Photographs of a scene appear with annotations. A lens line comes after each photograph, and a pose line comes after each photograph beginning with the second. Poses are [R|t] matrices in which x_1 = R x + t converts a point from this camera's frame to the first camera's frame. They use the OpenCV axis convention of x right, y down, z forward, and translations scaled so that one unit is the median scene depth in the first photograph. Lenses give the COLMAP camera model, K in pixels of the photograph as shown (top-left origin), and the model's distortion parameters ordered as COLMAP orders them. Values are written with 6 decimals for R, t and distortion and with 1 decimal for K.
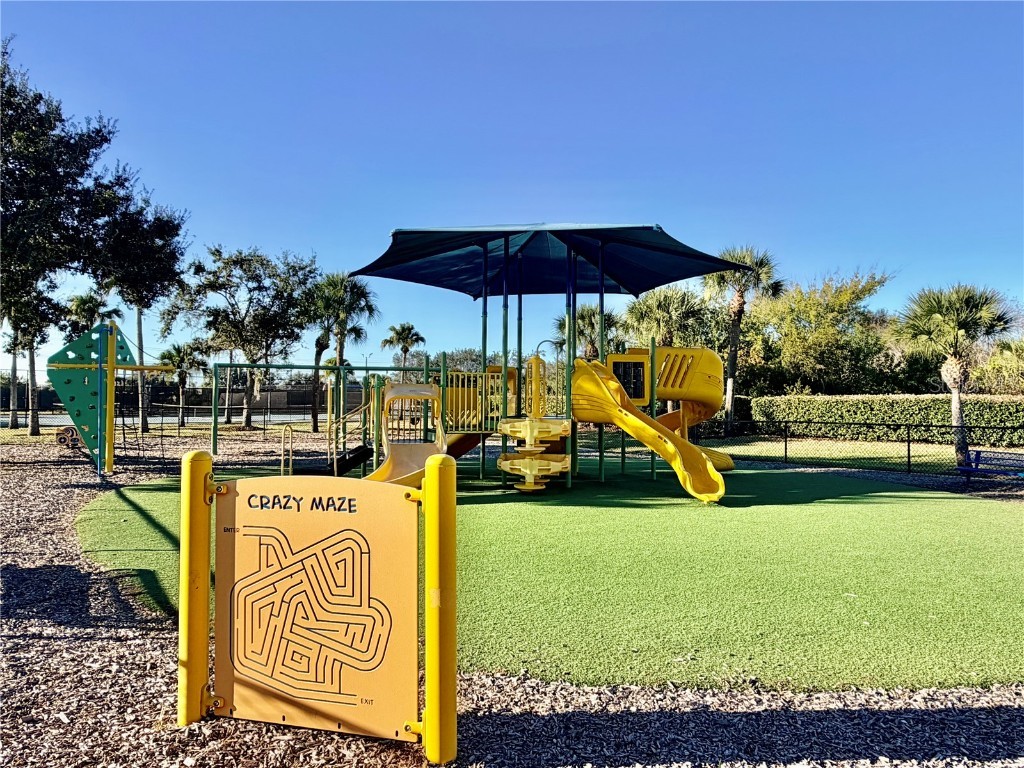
lens RADIAL K [[711.7, 0, 514.6], [0, 711.7, 385.4], [0, 0, 1]] dist [0.013592, 0.005502]
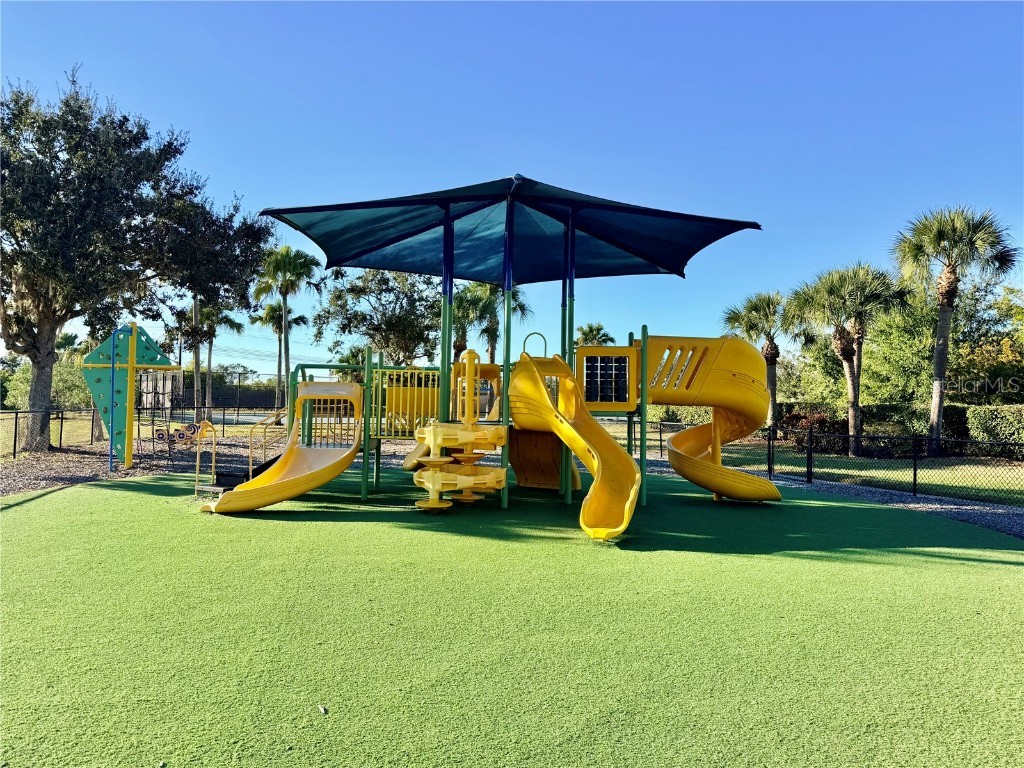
lens RADIAL K [[735.3, 0, 511.5], [0, 735.3, 384.8], [0, 0, 1]] dist [0.066473, -0.002842]
pose [[0.935600, 0.002991, -0.353050, 0.278332], [-0.005642, 0.999963, -0.006481, 0.004242], [0.353017, 0.008055, 0.935582, 0.144996]]
